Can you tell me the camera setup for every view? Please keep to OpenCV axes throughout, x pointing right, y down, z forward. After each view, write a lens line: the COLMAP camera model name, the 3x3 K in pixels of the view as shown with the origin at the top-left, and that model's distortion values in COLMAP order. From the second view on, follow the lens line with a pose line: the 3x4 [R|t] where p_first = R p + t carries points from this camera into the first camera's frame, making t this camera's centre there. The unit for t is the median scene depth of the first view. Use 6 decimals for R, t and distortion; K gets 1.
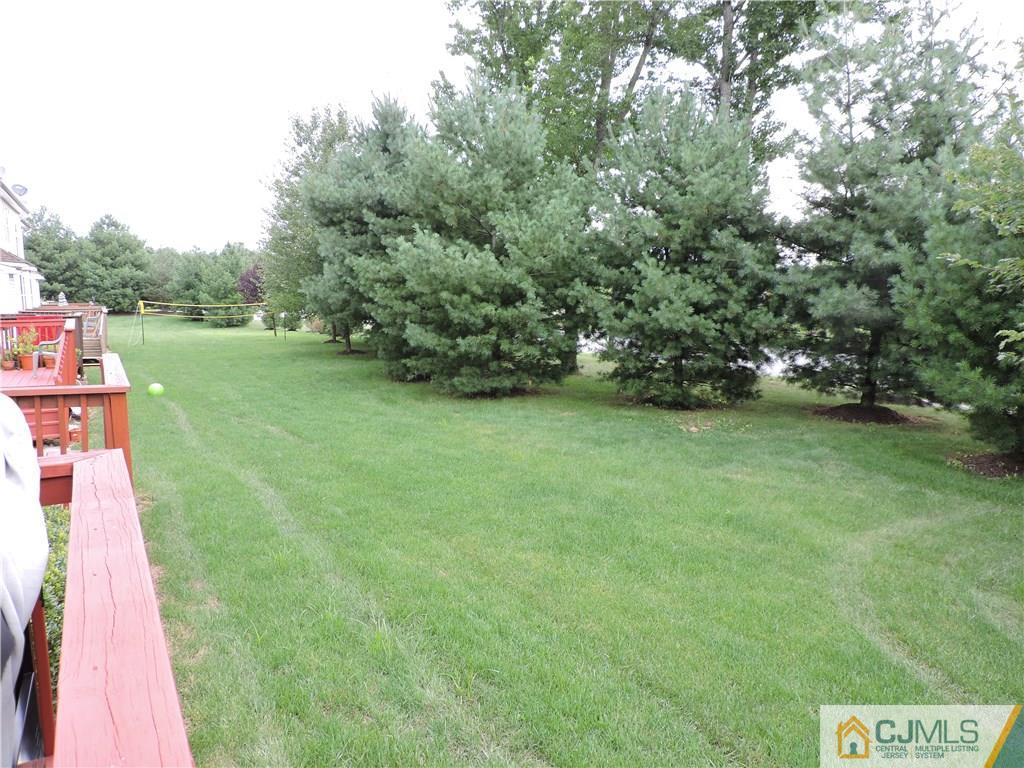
lens RADIAL K [[728.6, 0, 515.9], [0, 728.6, 386.8], [0, 0, 1]] dist [-0.020041, 0.003726]
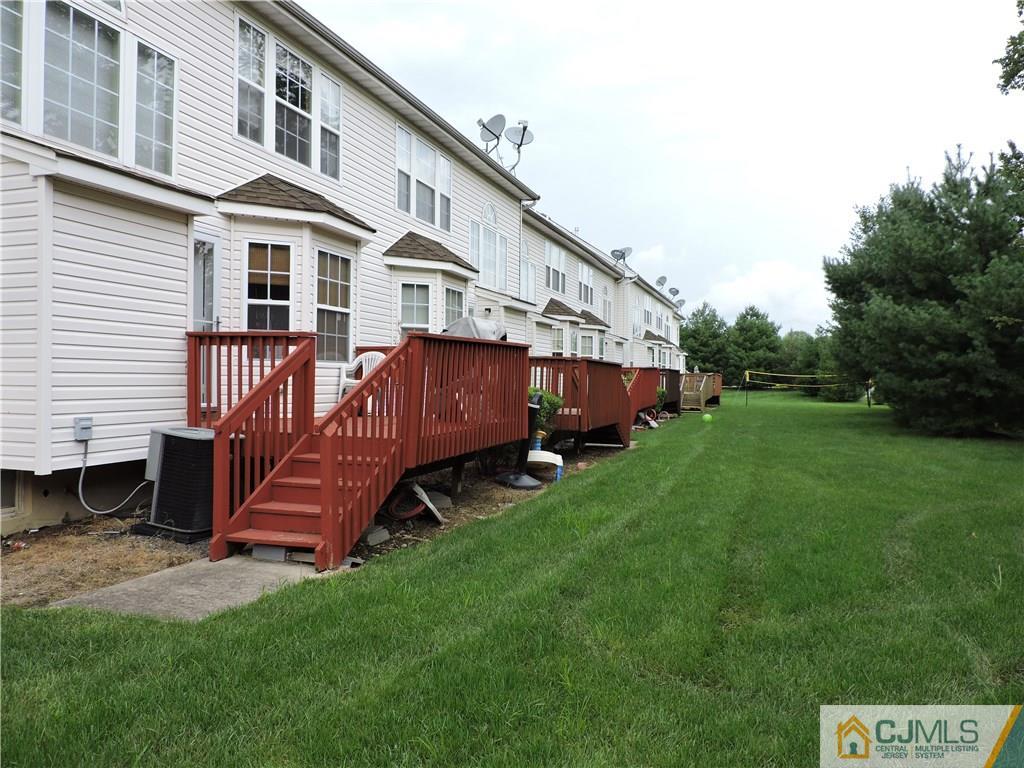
lens RADIAL K [[728.6, 0, 515.9], [0, 728.6, 386.8], [0, 0, 1]] dist [-0.020041, 0.003726]
pose [[0.658487, 0.012197, -0.752494, 0.100073], [-0.103011, 0.991919, -0.074064, 0.025696], [0.745509, 0.126285, 0.654422, -0.068703]]
